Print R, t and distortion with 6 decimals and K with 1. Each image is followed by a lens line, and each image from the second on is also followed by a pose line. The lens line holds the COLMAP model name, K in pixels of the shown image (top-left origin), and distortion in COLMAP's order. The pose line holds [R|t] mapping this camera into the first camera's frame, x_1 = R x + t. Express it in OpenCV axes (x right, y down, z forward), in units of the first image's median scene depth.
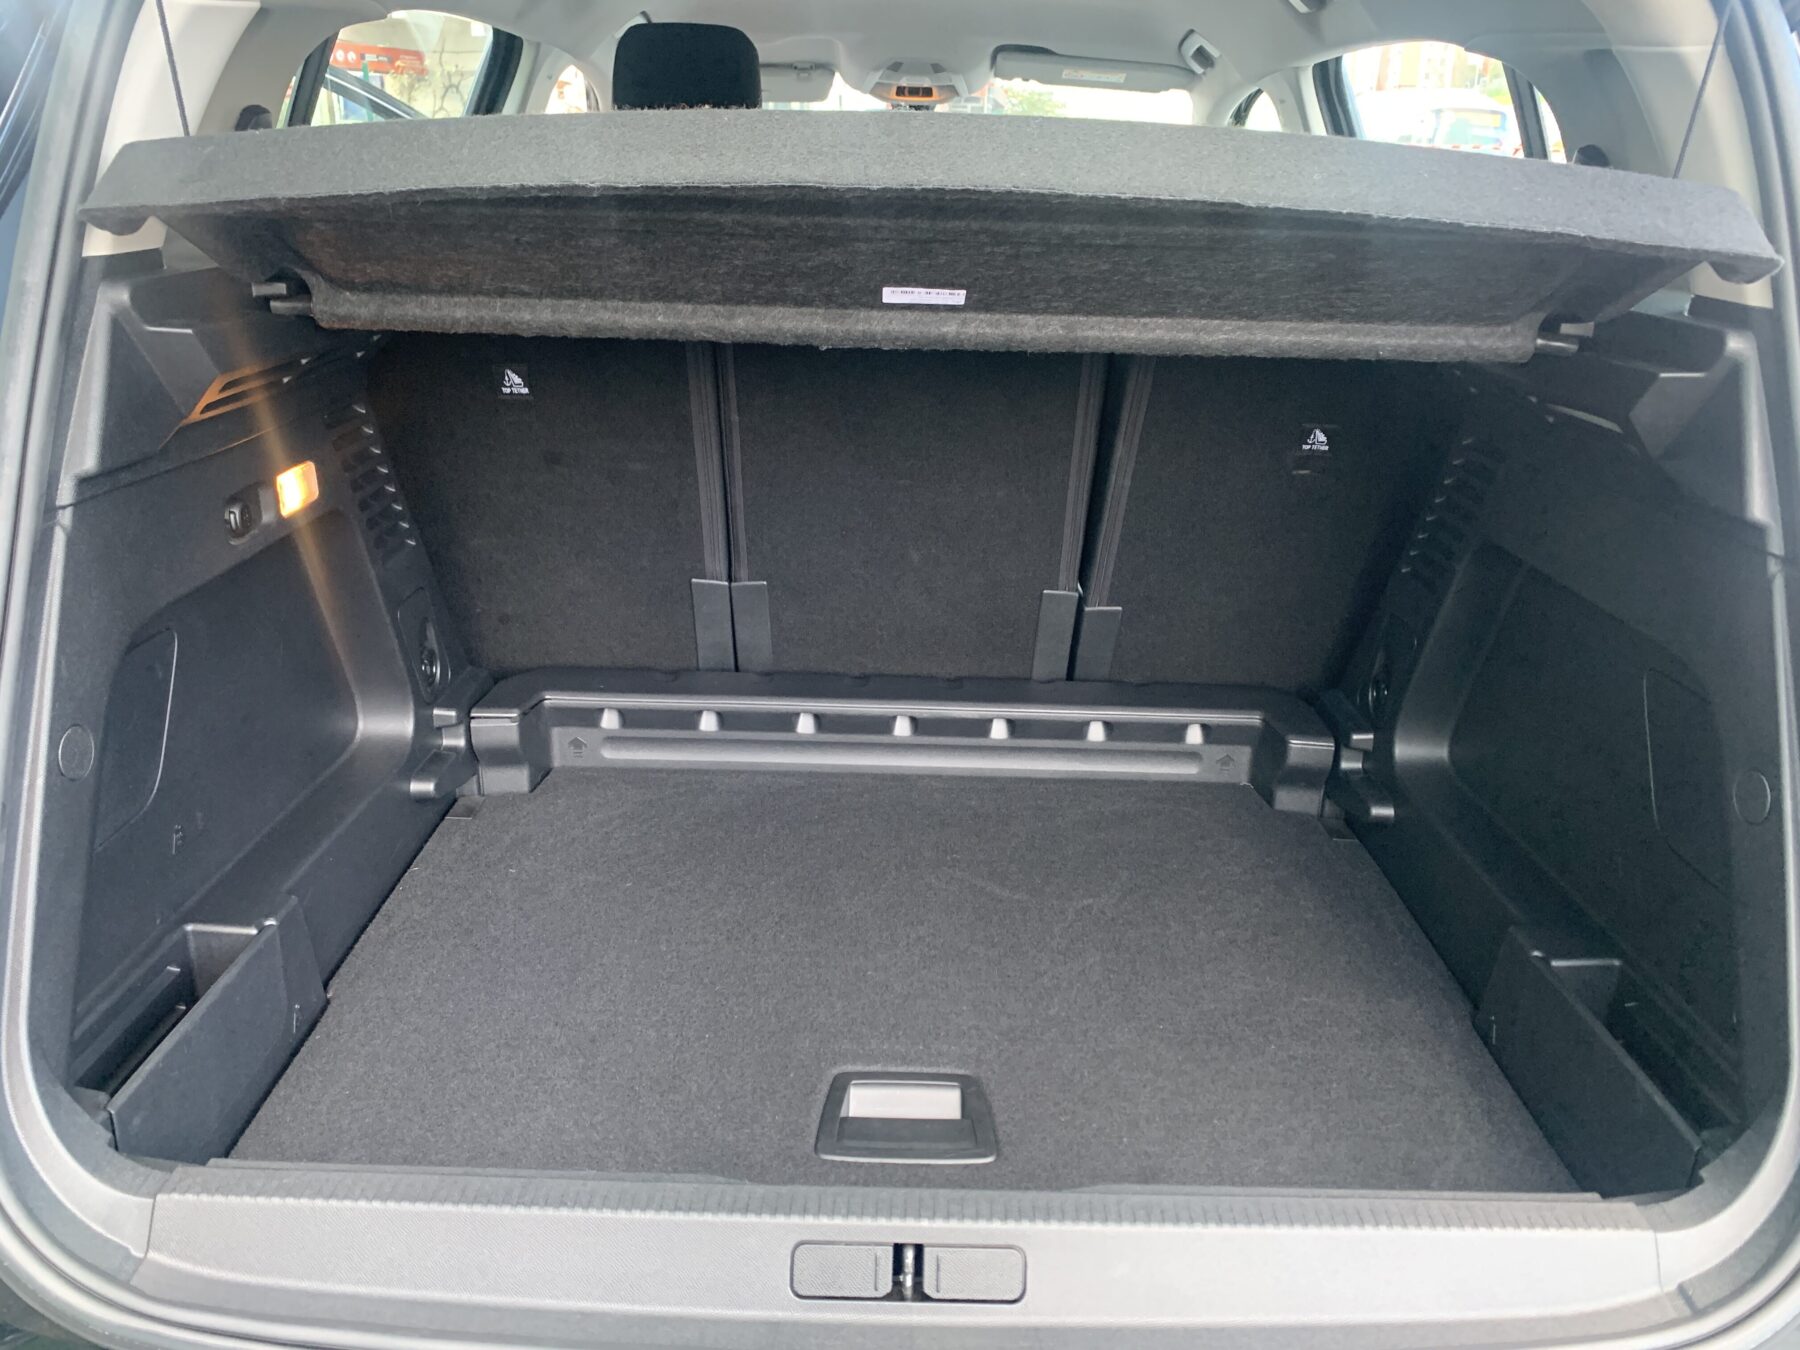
lens RADIAL K [[1363.9, 0, 898.8], [0, 1363.9, 675.2], [0, 0, 1]] dist [0.024518, -0.019493]
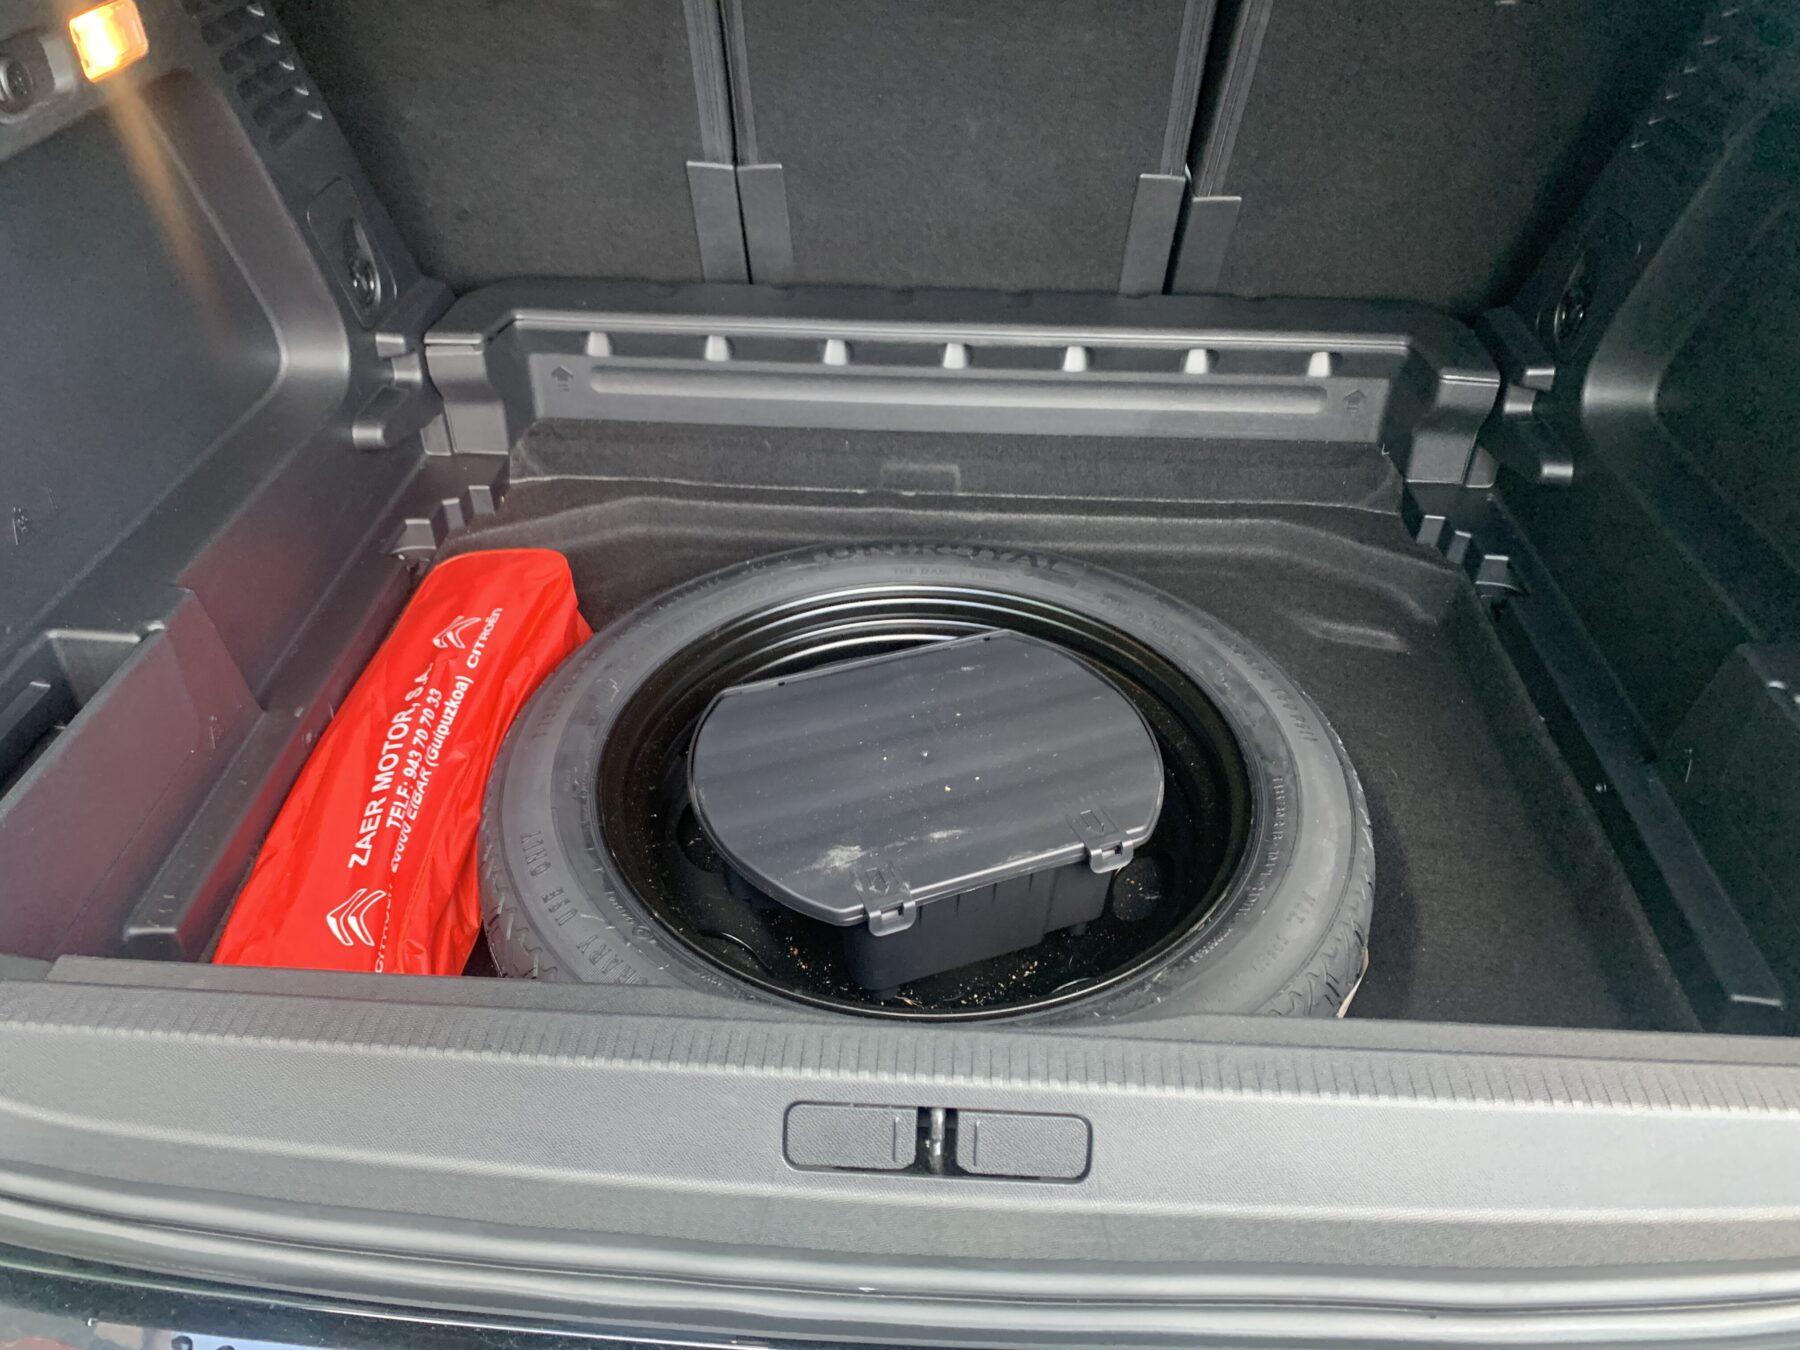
lens RADIAL K [[1376.5, 0, 897.4], [0, 1376.5, 675.0], [0, 0, 1]] dist [0.009288, -0.020204]
pose [[0.998882, 0.011637, -0.045823, 0.009039], [0.002133, 0.957152, 0.289577, -0.018620], [0.047230, -0.289351, 0.956057, 0.179219]]
